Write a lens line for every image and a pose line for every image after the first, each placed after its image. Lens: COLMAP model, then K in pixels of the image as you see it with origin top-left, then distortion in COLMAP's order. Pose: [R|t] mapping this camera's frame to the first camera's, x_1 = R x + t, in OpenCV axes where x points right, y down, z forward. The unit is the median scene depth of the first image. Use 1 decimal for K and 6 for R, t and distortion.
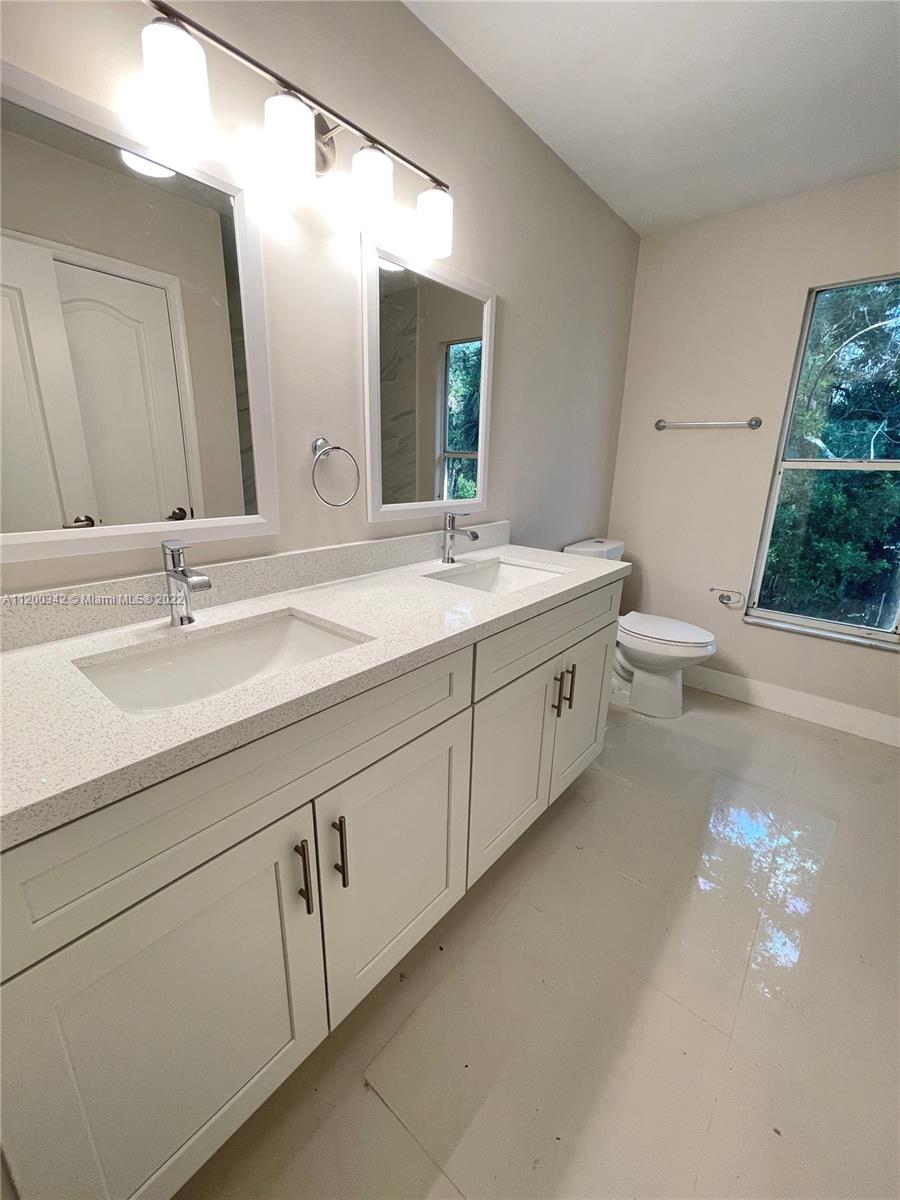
lens RADIAL K [[488.7, 0, 451.9], [0, 488.7, 598.5], [0, 0, 1]] dist [-0.001678, 0.000297]
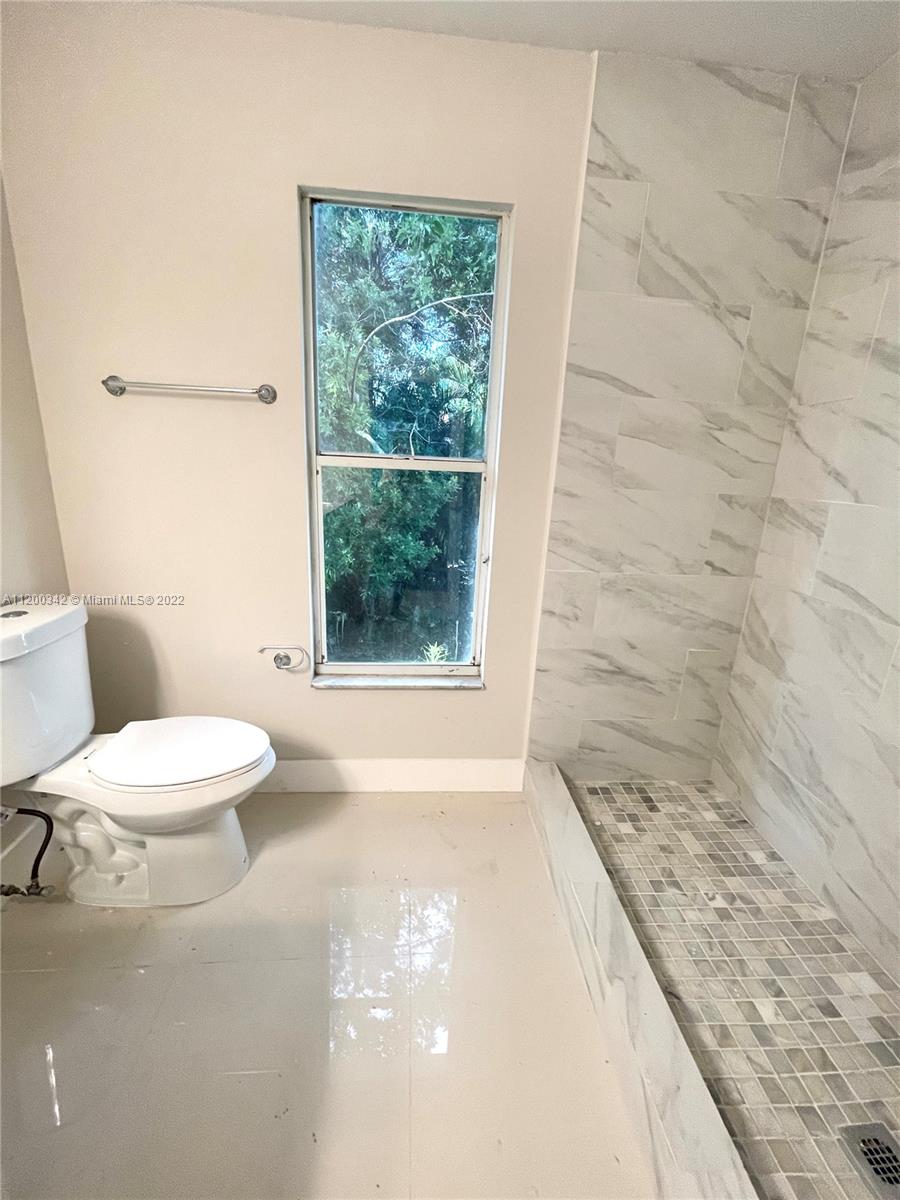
lens RADIAL K [[488.7, 0, 455.0], [0, 488.7, 597.5], [0, 0, 1]] dist [-0.001678, 0.000297]
pose [[0.712551, -0.171887, 0.680239, 0.285903], [0.163992, 0.983473, 0.076728, -0.096575], [-0.682186, 0.056881, 0.728963, 0.346450]]
